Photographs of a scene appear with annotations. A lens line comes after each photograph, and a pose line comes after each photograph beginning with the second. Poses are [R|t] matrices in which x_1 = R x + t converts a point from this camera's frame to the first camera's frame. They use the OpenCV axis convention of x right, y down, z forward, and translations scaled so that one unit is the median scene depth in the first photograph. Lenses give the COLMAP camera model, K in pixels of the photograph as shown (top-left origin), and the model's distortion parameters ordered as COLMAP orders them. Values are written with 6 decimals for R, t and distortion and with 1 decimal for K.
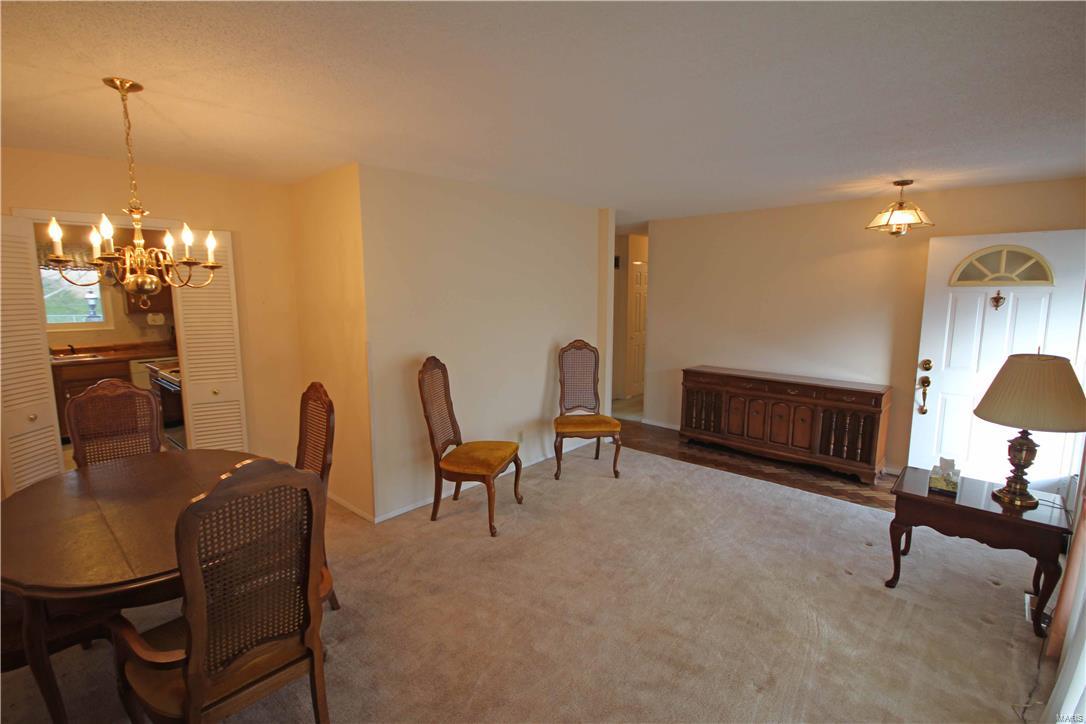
lens RADIAL K [[505.1, 0, 545.8], [0, 505.1, 361.5], [0, 0, 1]] dist [-0.012346, 0.000183]
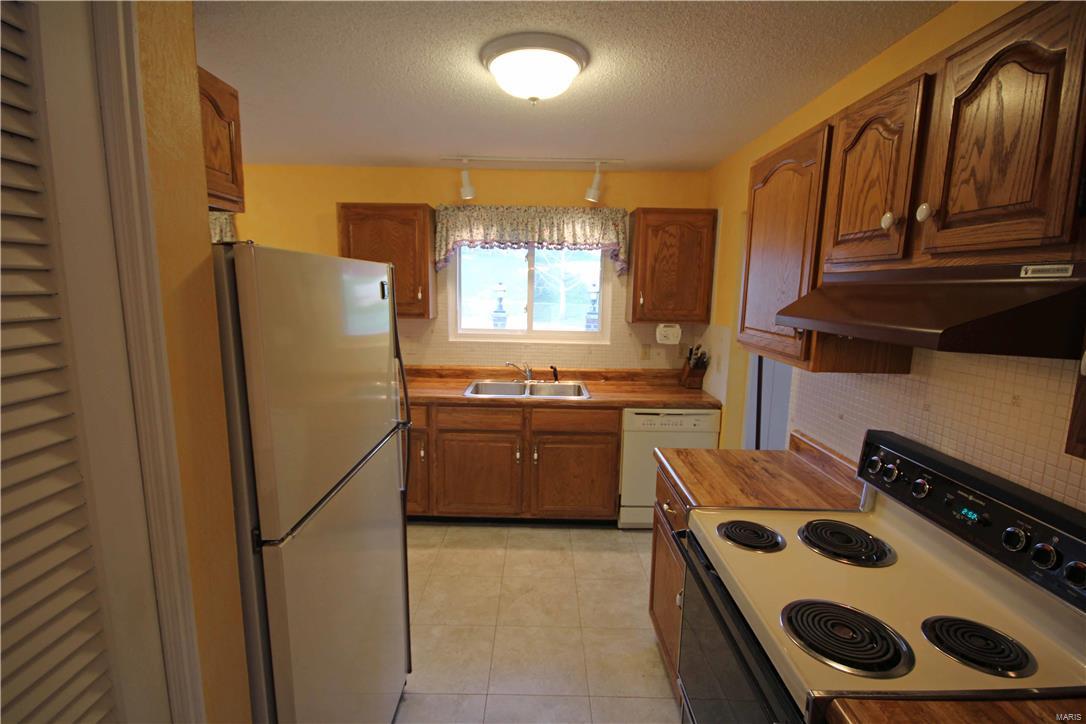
lens RADIAL K [[505.1, 0, 541.4], [0, 505.1, 363.7], [0, 0, 1]] dist [-0.012346, 0.000183]
pose [[0.659962, 0.131163, -0.739761, -0.452734], [-0.119615, 0.990427, 0.068895, -0.074513], [0.741716, 0.043019, 0.669333, 0.520168]]
